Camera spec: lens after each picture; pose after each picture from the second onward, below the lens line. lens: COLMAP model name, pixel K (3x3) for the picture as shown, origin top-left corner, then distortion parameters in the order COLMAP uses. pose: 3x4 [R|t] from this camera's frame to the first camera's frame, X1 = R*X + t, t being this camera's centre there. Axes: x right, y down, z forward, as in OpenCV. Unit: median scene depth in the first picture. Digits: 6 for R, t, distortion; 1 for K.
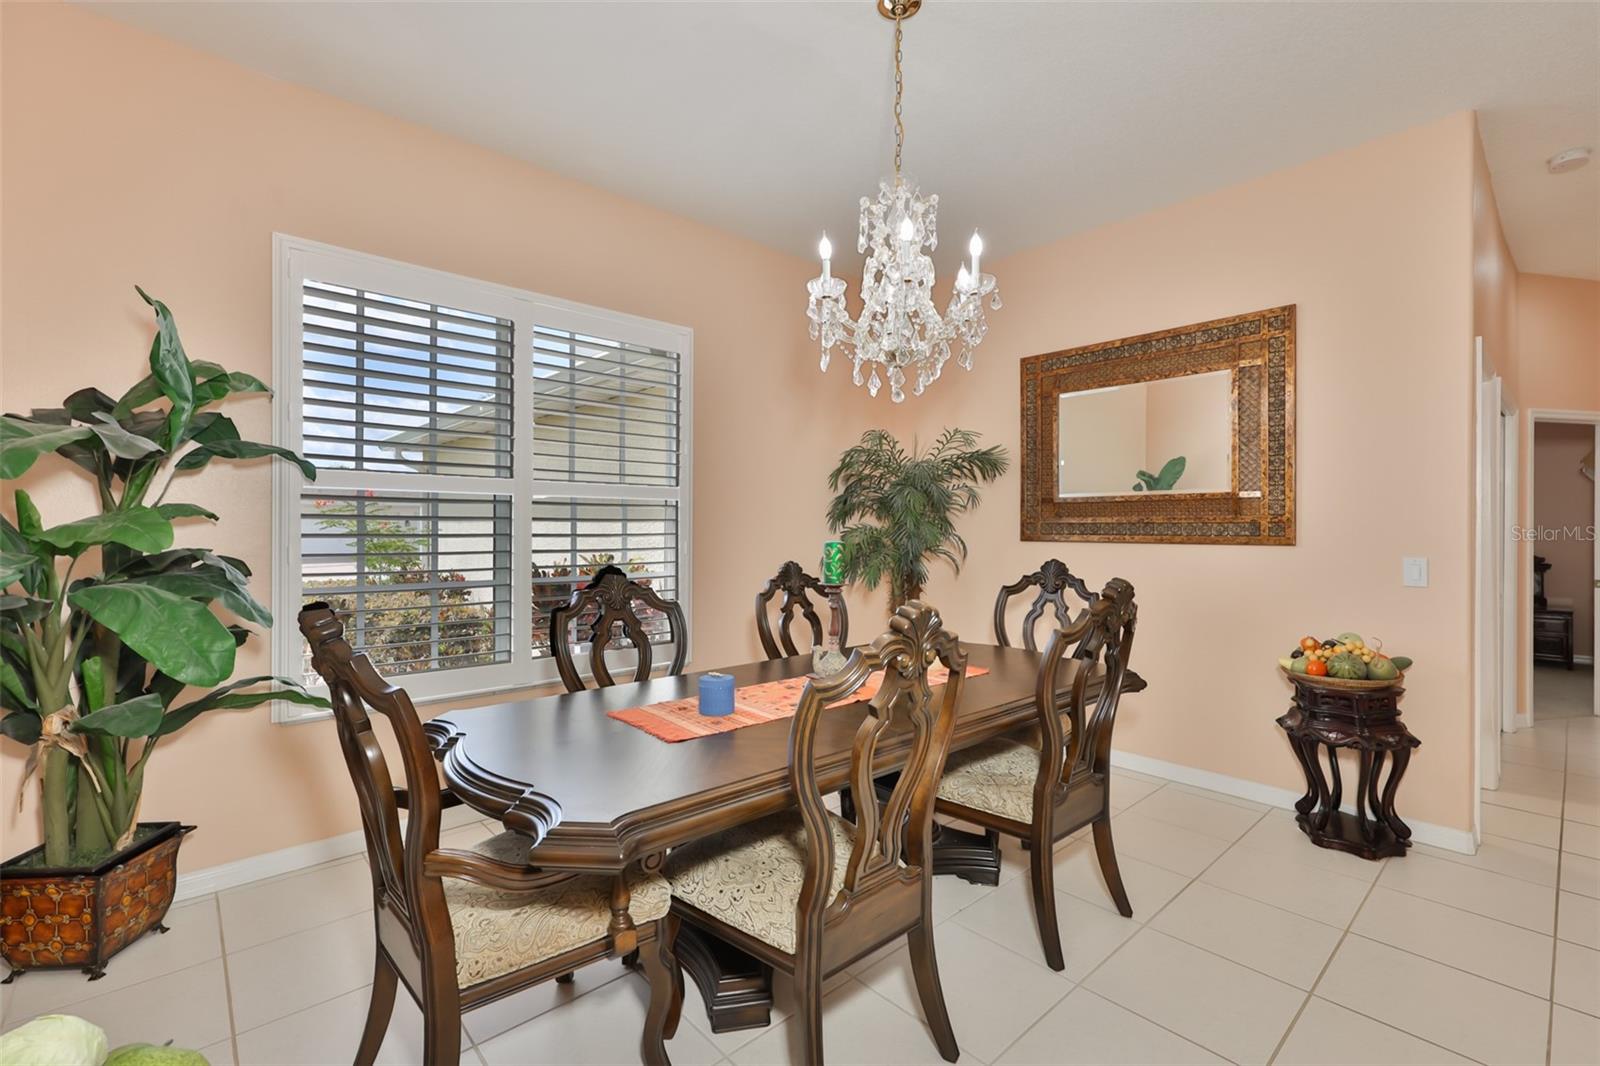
lens RADIAL K [[693.8, 0, 807.6], [0, 693.8, 522.7], [0, 0, 1]] dist [-0.006781, 0.000386]
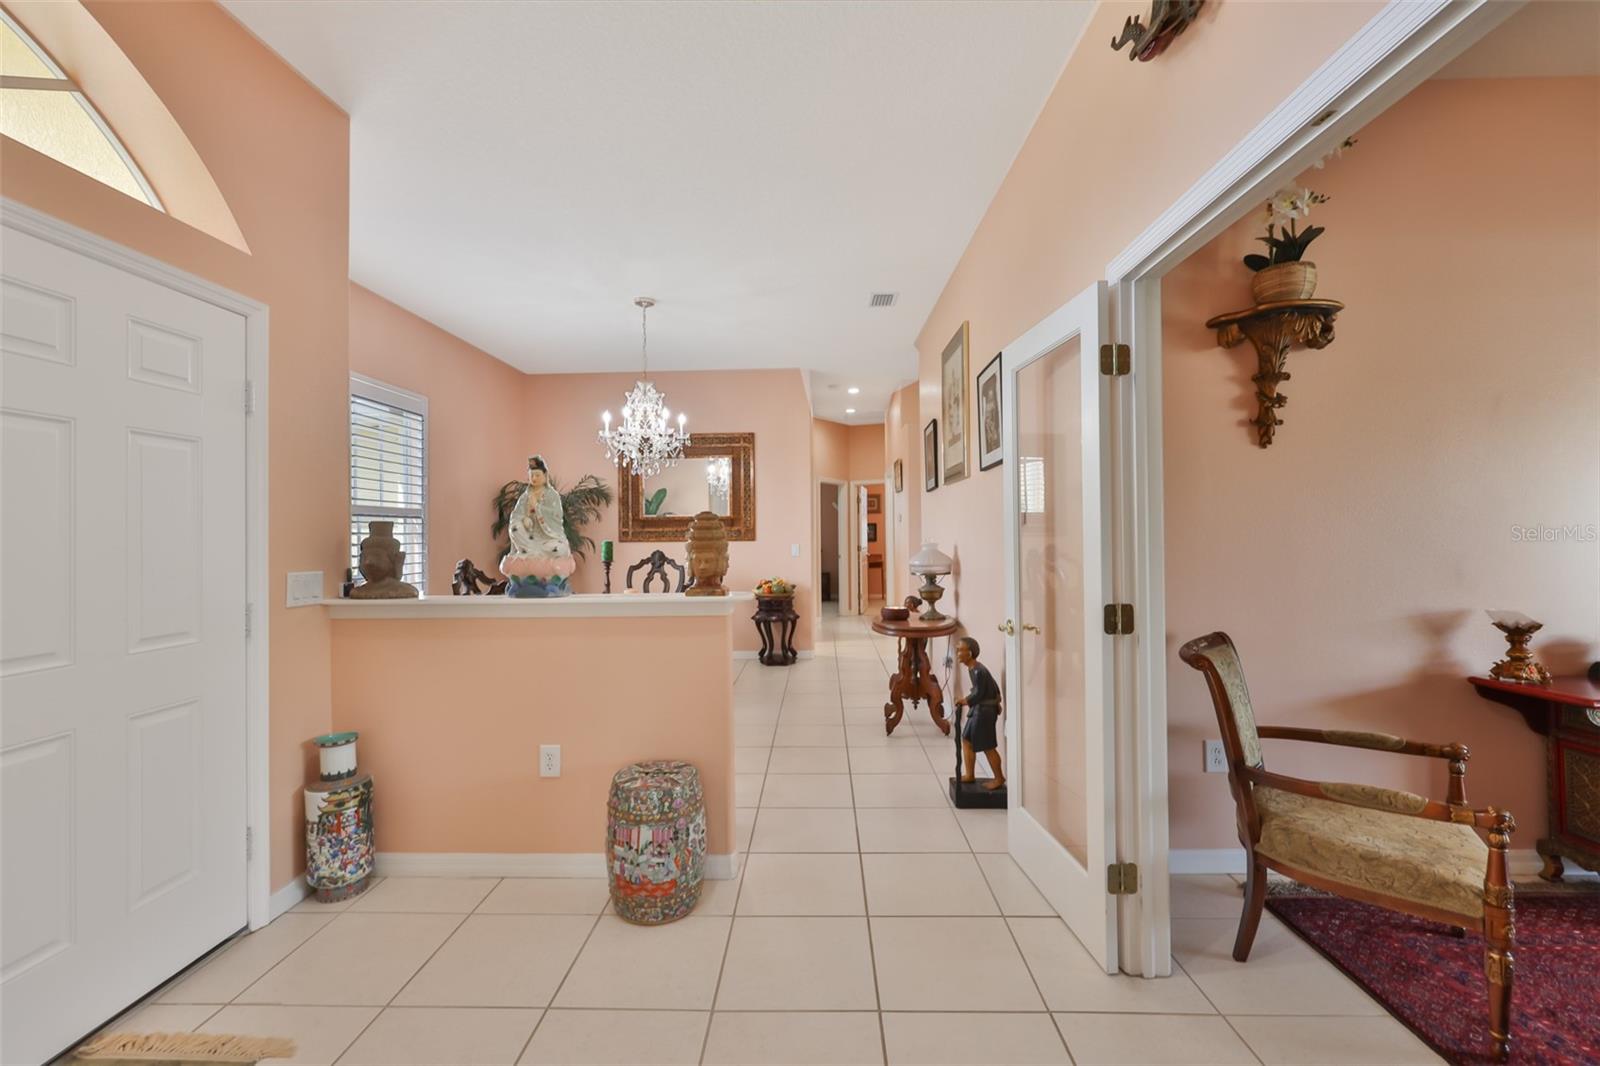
lens RADIAL K [[693.8, 0, 798.4], [0, 693.8, 531.7], [0, 0, 1]] dist [-0.006781, 0.000386]
pose [[0.691706, -0.006551, 0.722149, -0.822567], [0.007764, 0.999969, 0.001634, 0.002163], [-0.722137, 0.004477, 0.691735, -0.657416]]
